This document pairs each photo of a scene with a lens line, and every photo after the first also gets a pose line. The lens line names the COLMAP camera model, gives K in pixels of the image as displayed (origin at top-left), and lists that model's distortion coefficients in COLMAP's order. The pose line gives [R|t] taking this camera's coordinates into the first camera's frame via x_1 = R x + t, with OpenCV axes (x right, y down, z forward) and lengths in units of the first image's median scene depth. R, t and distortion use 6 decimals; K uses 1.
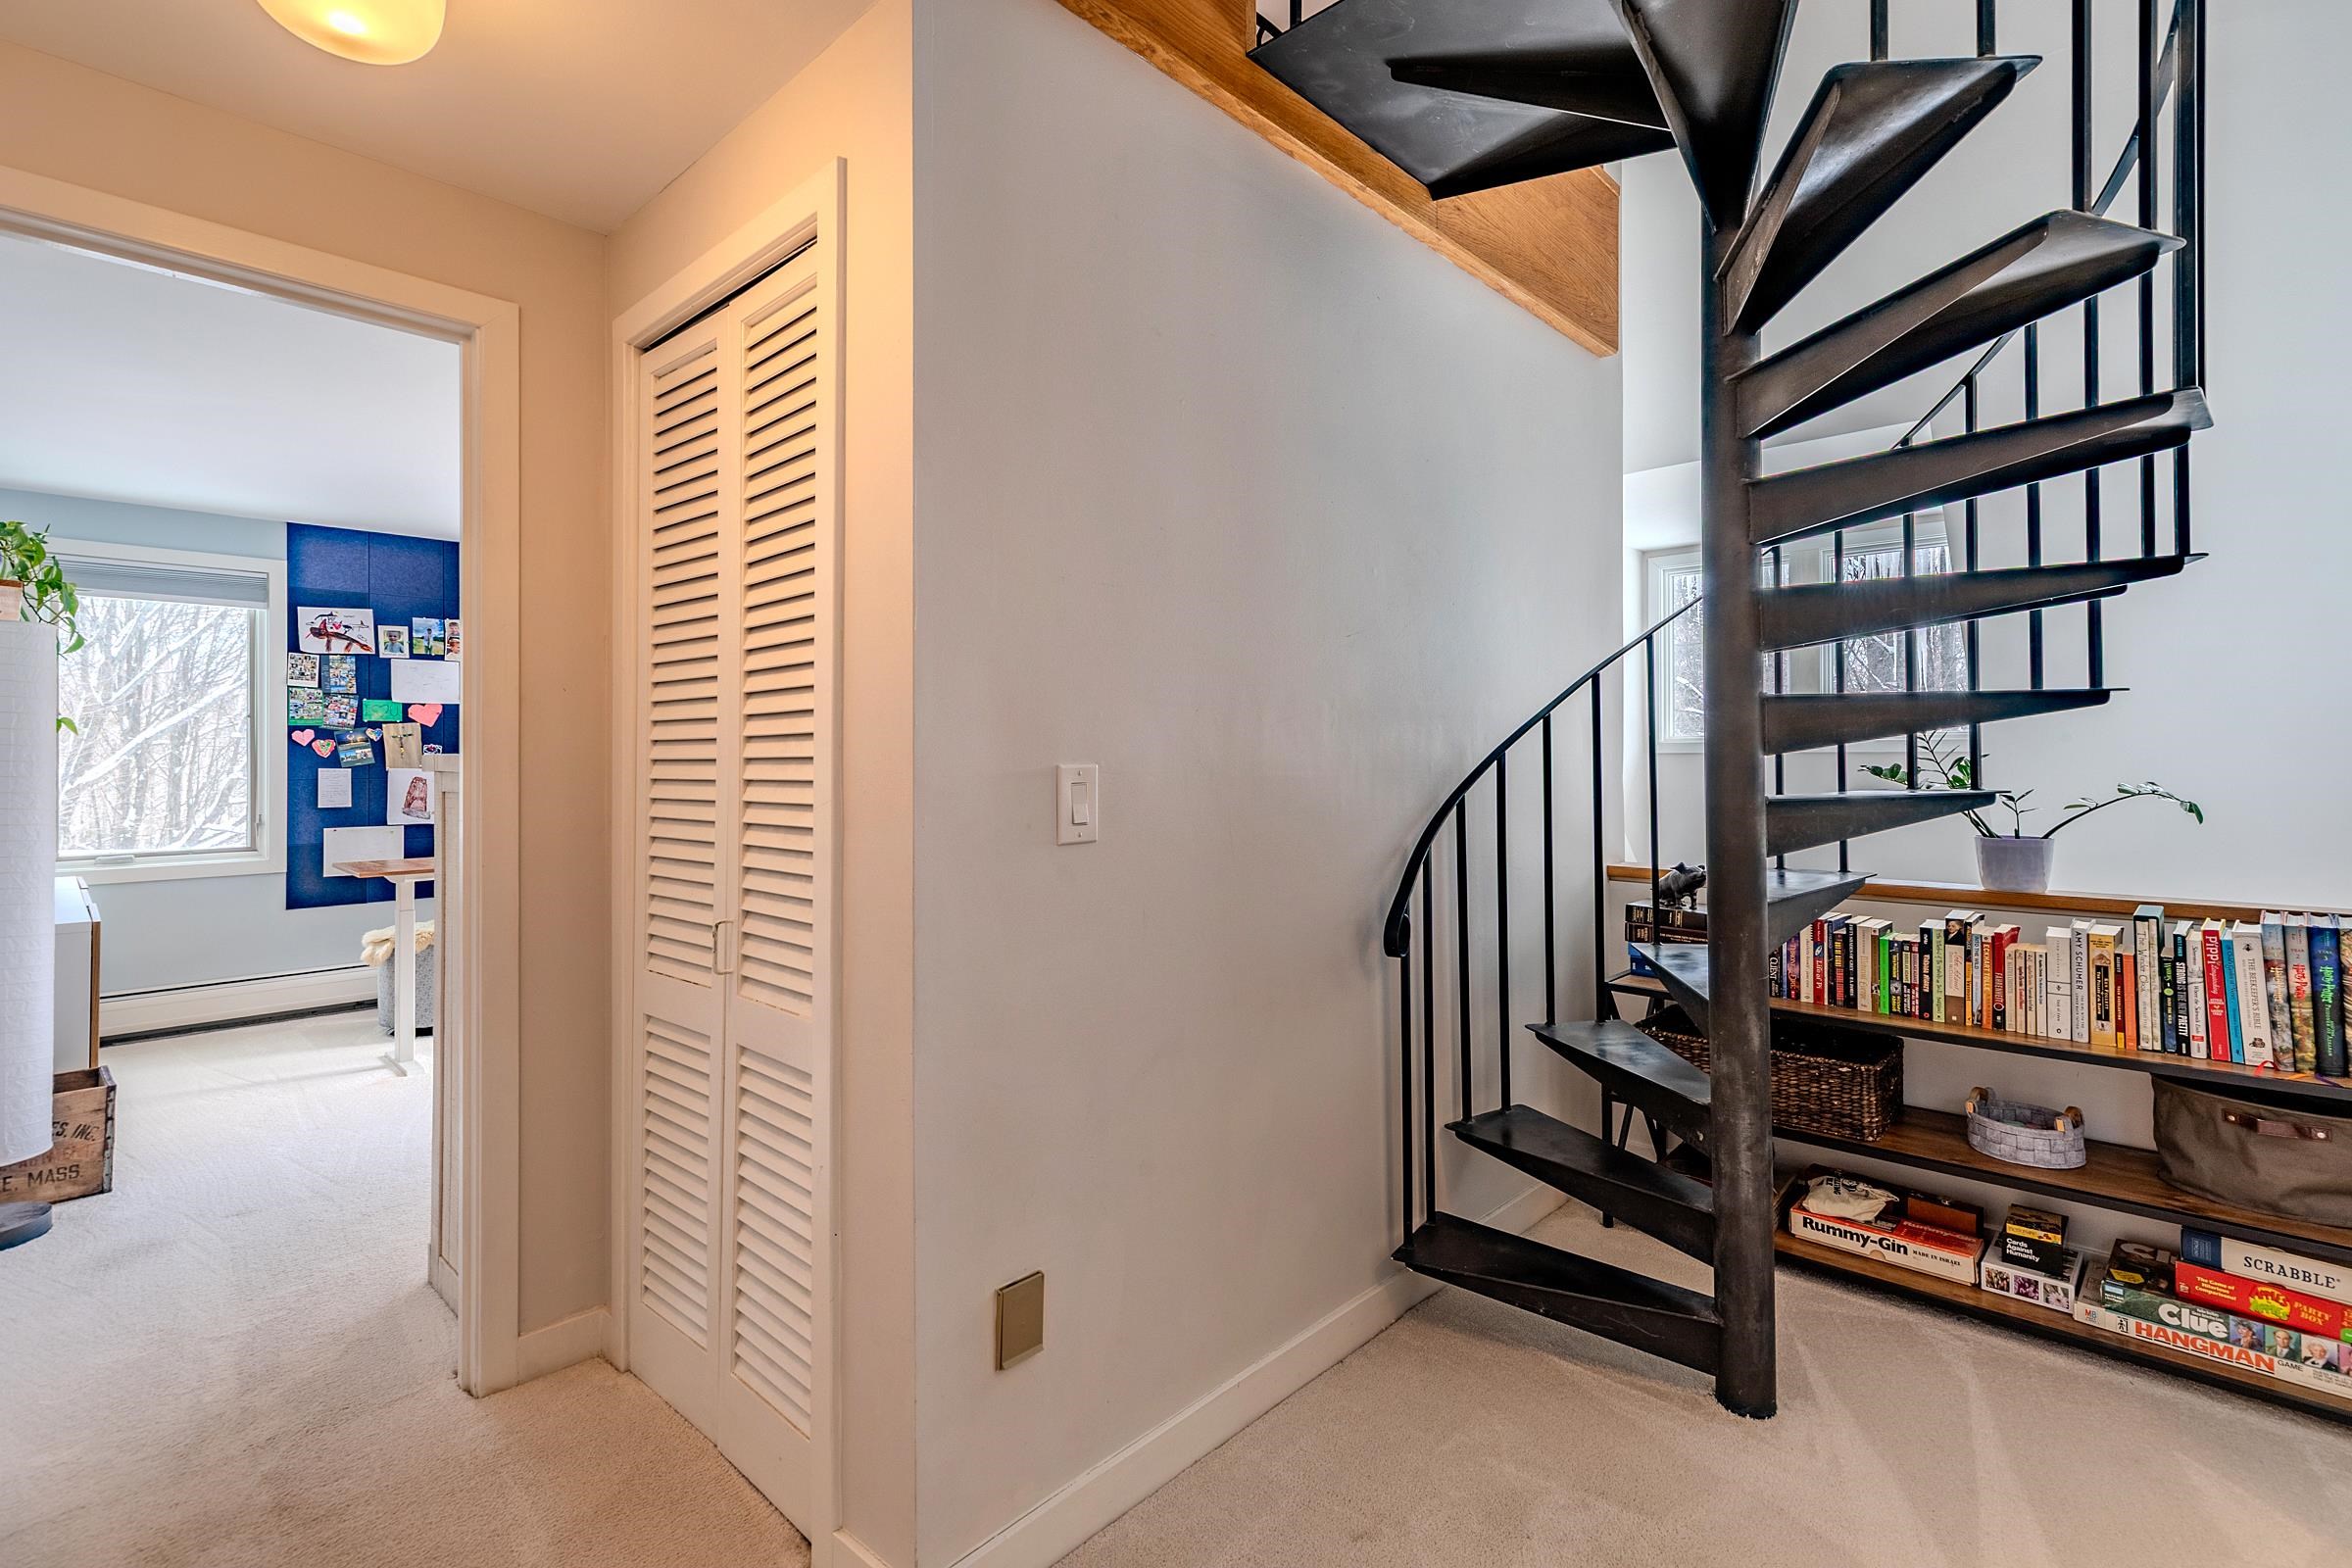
lens RADIAL K [[1072.0, 0, 1186.3], [0, 1072.0, 760.2], [0, 0, 1]] dist [0.003807, 0.000306]
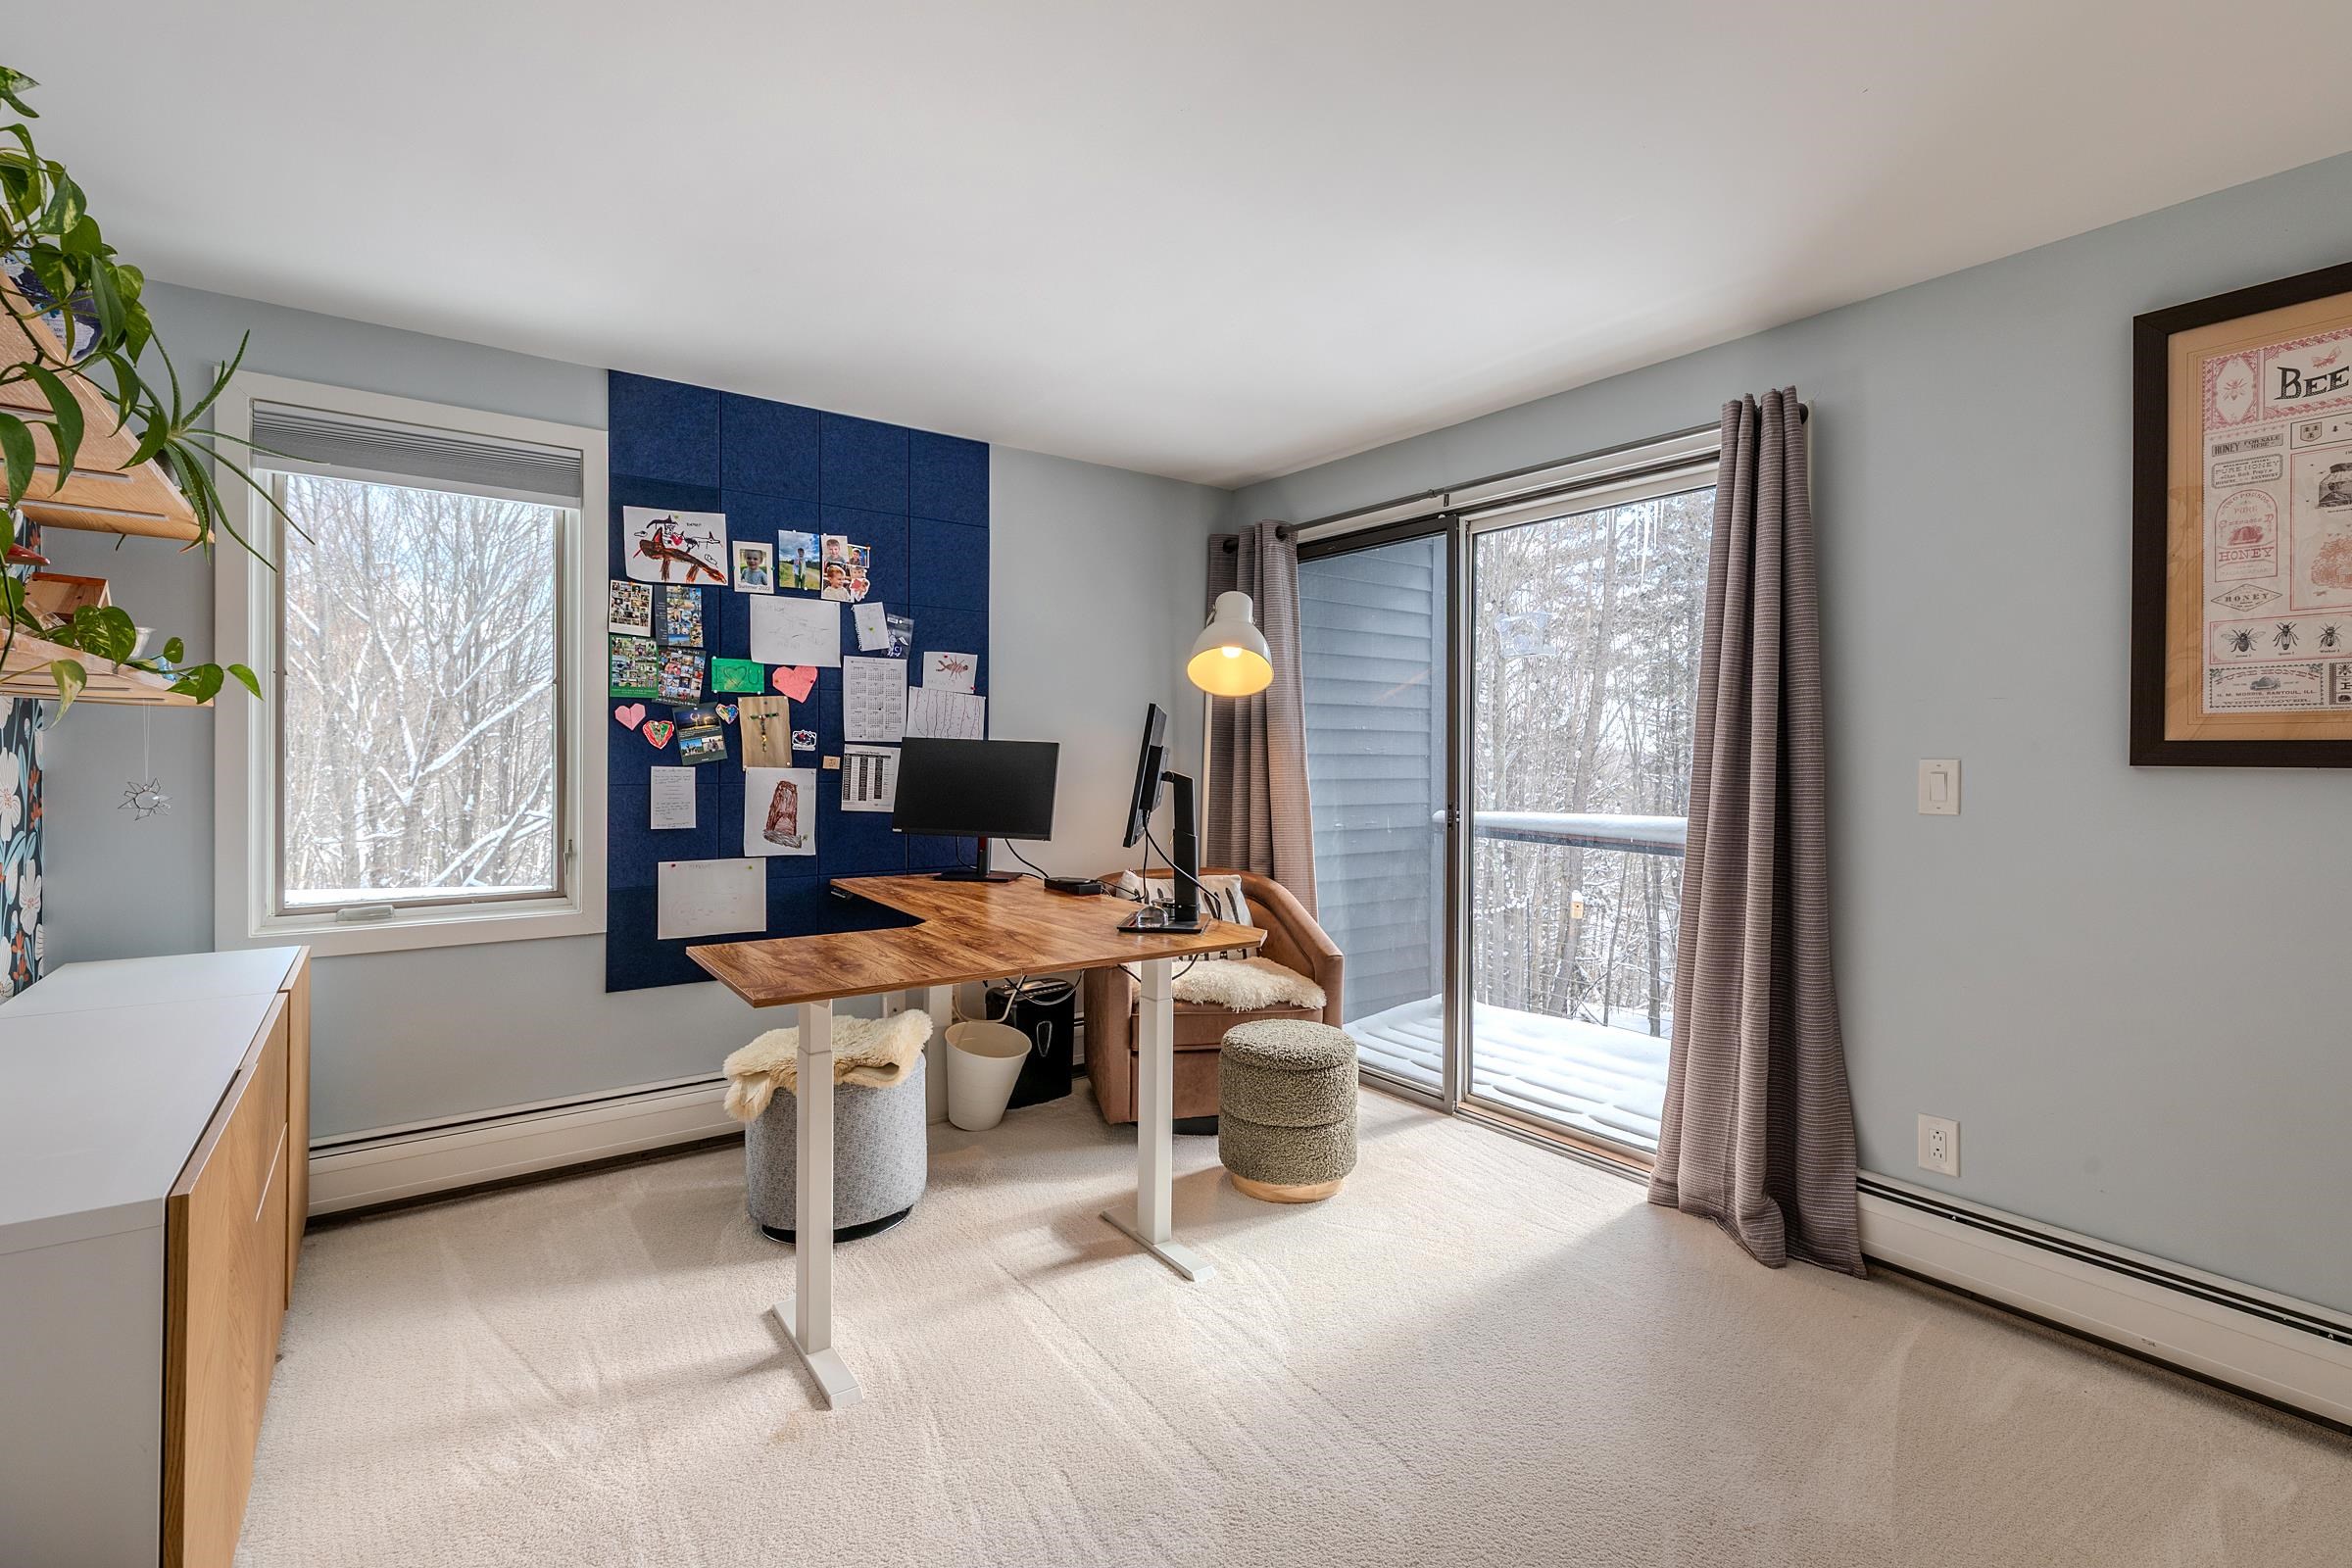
lens RADIAL K [[1072.0, 0, 1168.6], [0, 1072.0, 776.9], [0, 0, 1]] dist [0.003807, 0.000306]
pose [[0.979301, 0.014968, -0.201857, -0.375825], [-0.011695, 0.999780, 0.017399, -0.000572], [0.202074, -0.014678, 0.979260, 0.436999]]
